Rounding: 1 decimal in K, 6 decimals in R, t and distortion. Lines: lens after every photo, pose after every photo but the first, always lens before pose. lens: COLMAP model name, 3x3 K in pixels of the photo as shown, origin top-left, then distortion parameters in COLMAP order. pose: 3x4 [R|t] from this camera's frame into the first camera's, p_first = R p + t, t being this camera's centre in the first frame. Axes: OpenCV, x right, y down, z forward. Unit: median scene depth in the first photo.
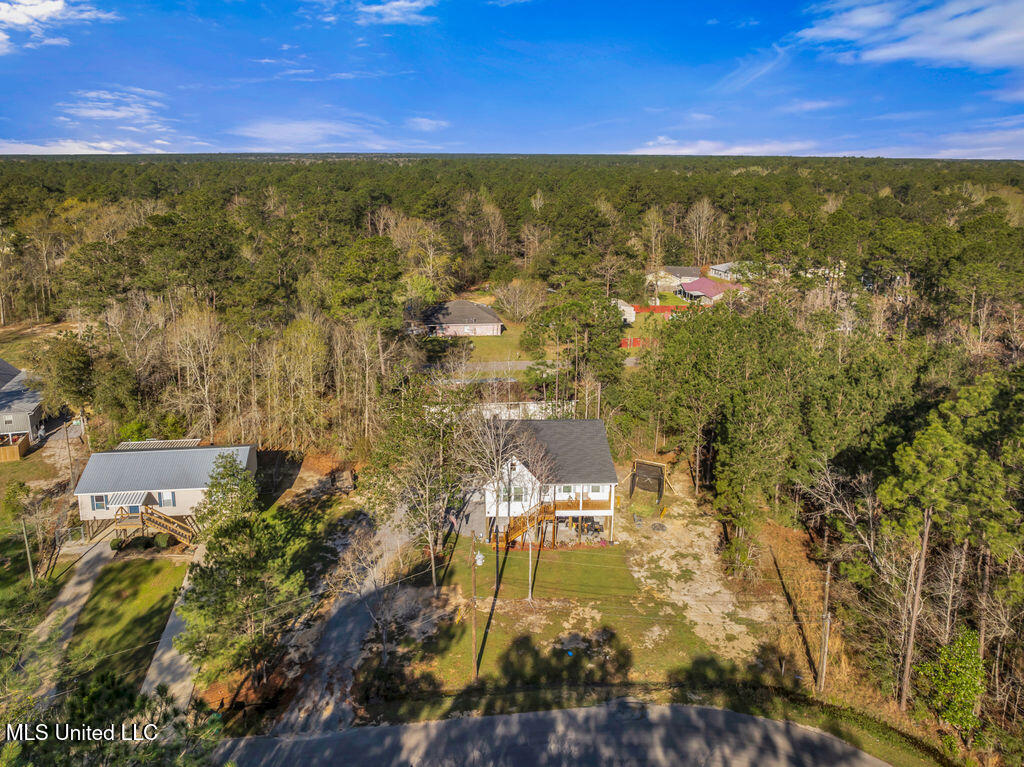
lens RADIAL K [[761.1, 0, 506.0], [0, 761.1, 299.6], [0, 0, 1]] dist [-0.030382, -0.002872]
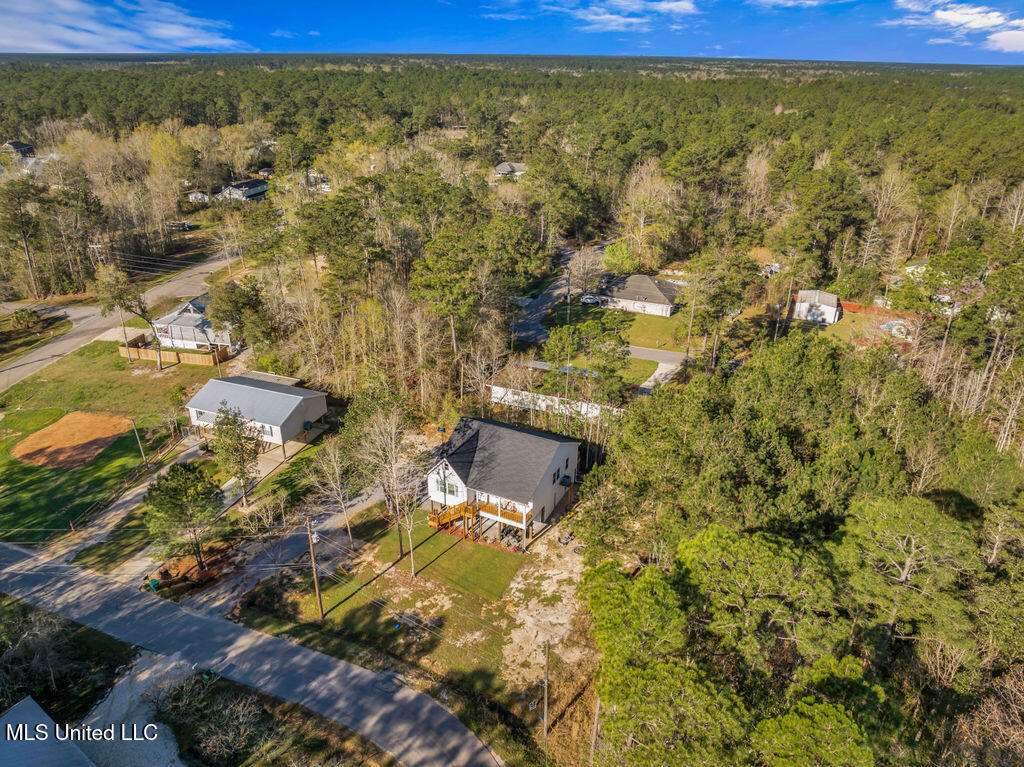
lens RADIAL K [[733.8, 0, 512.0], [0, 733.8, 383.5], [0, 0, 1]] dist [-0.031731, -0.003665]
pose [[0.872312, 0.212308, -0.440451, 0.694510], [-0.106838, 0.961806, 0.252022, -0.244572], [0.477135, -0.172785, 0.861677, 0.113167]]
